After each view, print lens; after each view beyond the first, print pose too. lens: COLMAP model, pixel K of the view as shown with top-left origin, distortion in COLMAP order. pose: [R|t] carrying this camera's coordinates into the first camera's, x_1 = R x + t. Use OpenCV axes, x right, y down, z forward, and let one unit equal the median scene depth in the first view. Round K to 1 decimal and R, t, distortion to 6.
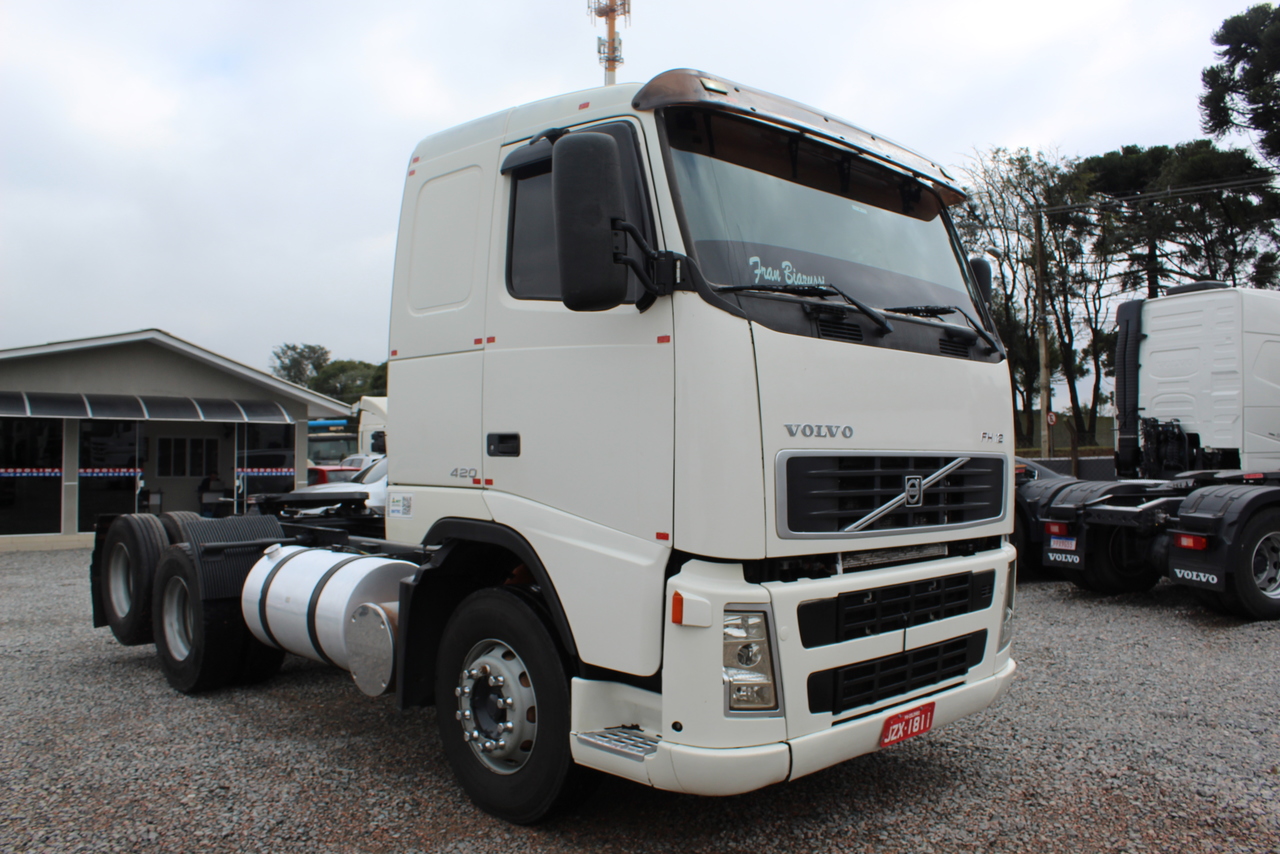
lens RADIAL K [[1060.7, 0, 640.0], [0, 1060.7, 427.0], [0, 0, 1]] dist [-0.178761, 0.168454]
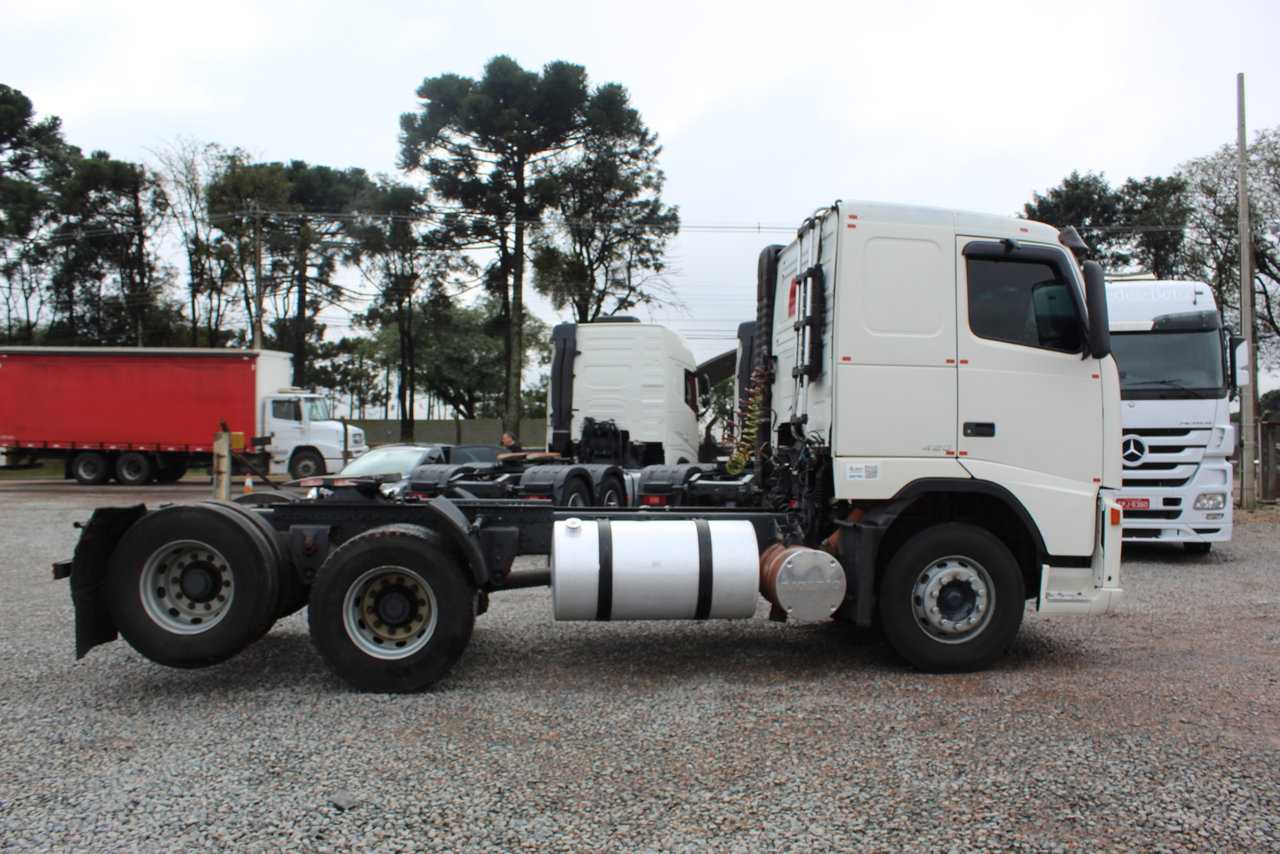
lens RADIAL K [[1060.7, 0, 640.0], [0, 1060.7, 427.0], [0, 0, 1]] dist [-0.178761, 0.168454]
pose [[0.620713, 0.025055, 0.783637, -1.667623], [-0.029676, 0.999524, -0.008451, 0.041102], [-0.783476, -0.018010, 0.621161, 0.425250]]
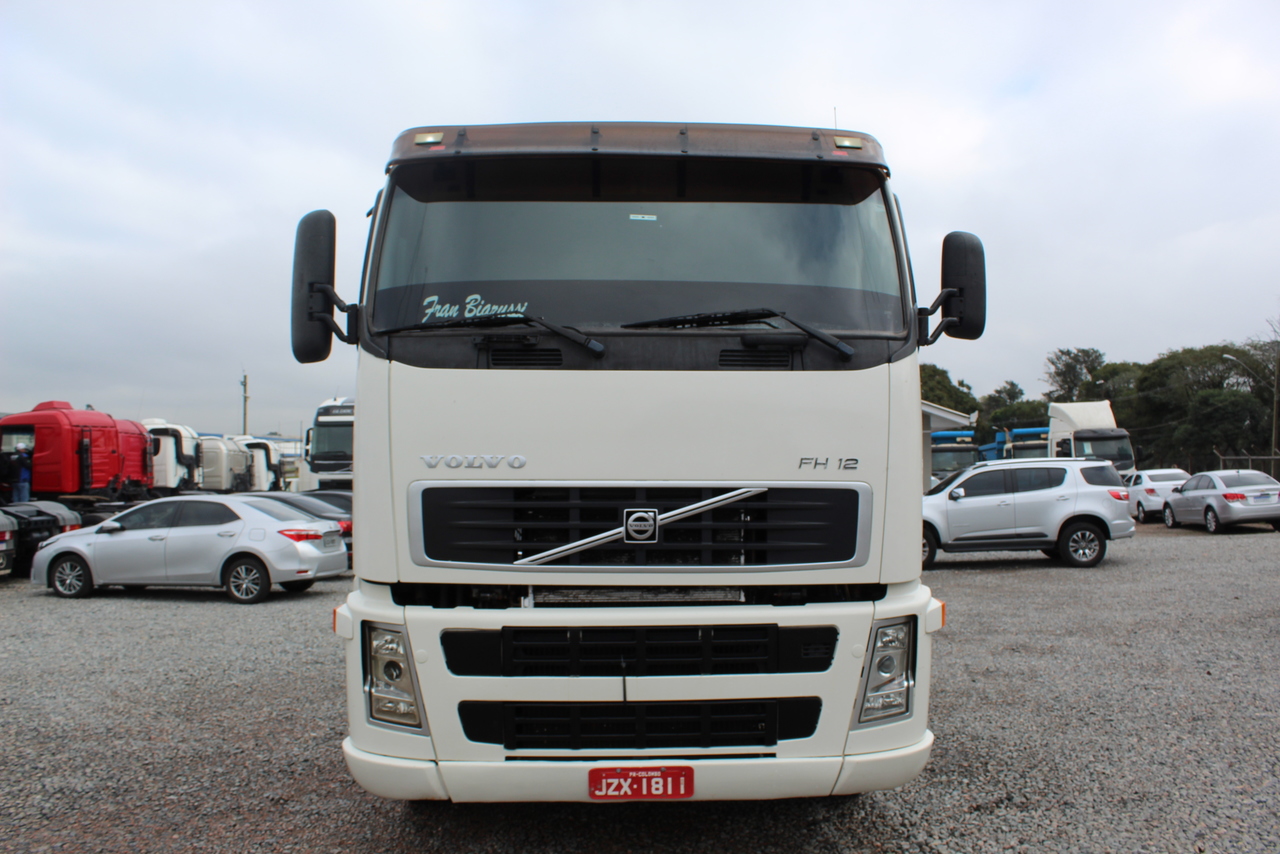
lens RADIAL K [[1060.7, 0, 640.0], [0, 1060.7, 427.0], [0, 0, 1]] dist [-0.178761, 0.168454]
pose [[0.738529, -0.026639, -0.673695, 0.854609], [0.022293, 0.999638, -0.015089, -0.009496], [0.673853, -0.003875, 0.738856, 0.321682]]
